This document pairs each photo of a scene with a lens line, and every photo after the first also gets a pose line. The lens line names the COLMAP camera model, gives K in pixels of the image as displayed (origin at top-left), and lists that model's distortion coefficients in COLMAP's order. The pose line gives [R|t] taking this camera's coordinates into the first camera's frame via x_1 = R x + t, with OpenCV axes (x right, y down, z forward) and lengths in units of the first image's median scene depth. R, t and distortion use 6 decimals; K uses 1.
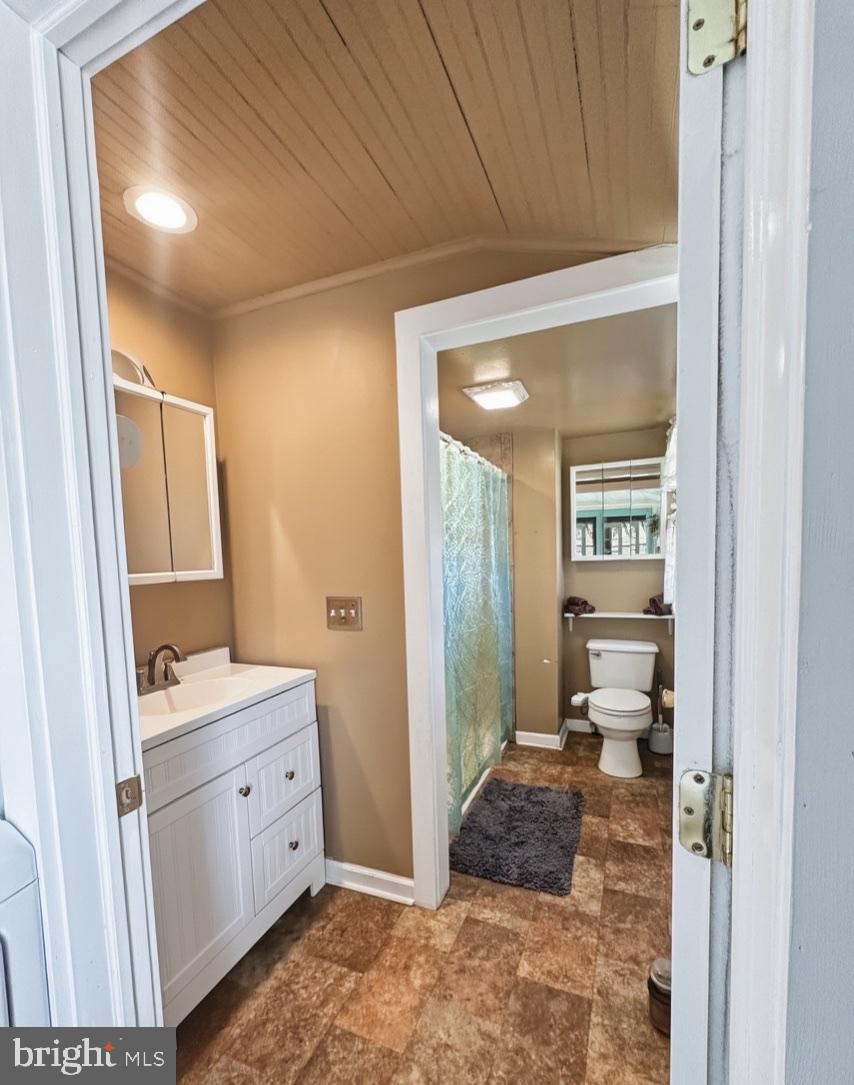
lens RADIAL K [[464.7, 0, 429.8], [0, 464.7, 585.0], [0, 0, 1]] dist [-0.002967, -0.000528]
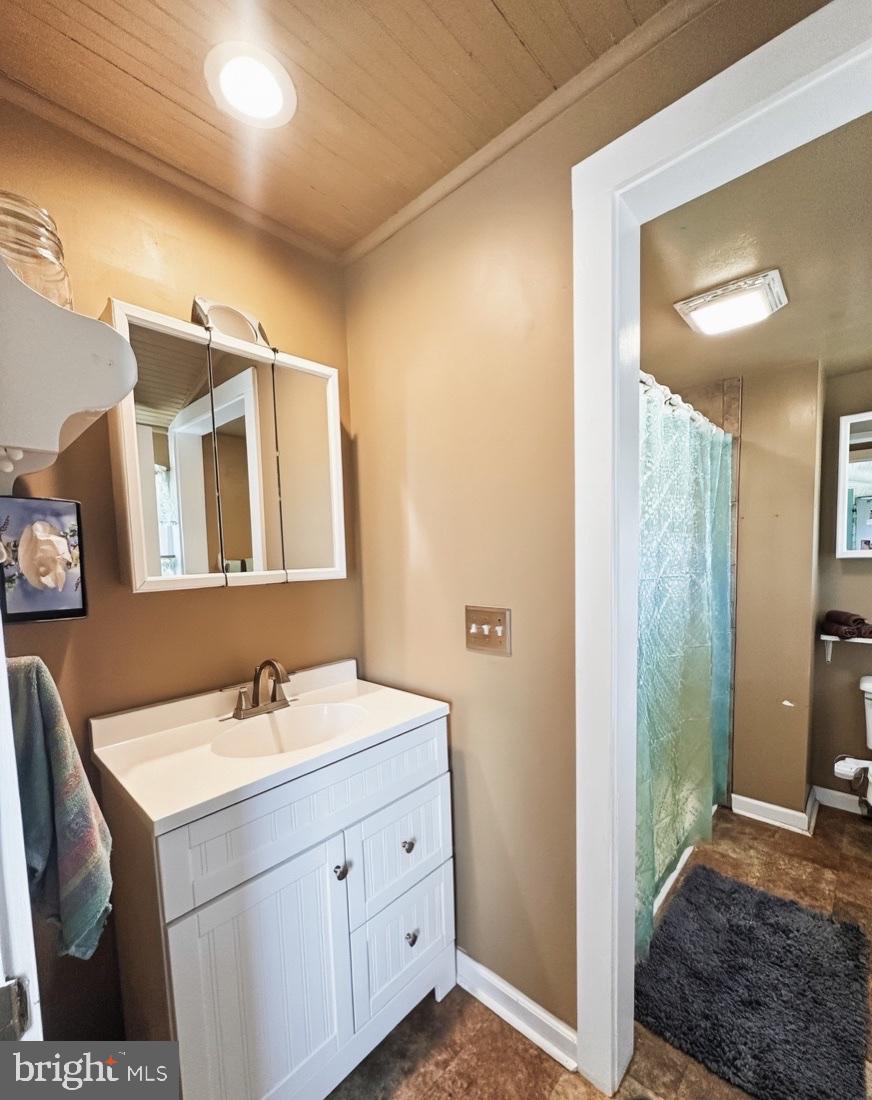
lens RADIAL K [[471.2, 0, 438.8], [0, 471.2, 593.1], [0, 0, 1]] dist [-0.002967, -0.000528]
pose [[0.941159, 0.028918, -0.336726, -0.010424], [-0.020224, 0.999366, 0.029300, -0.014668], [0.337360, -0.020766, 0.941147, 0.256497]]
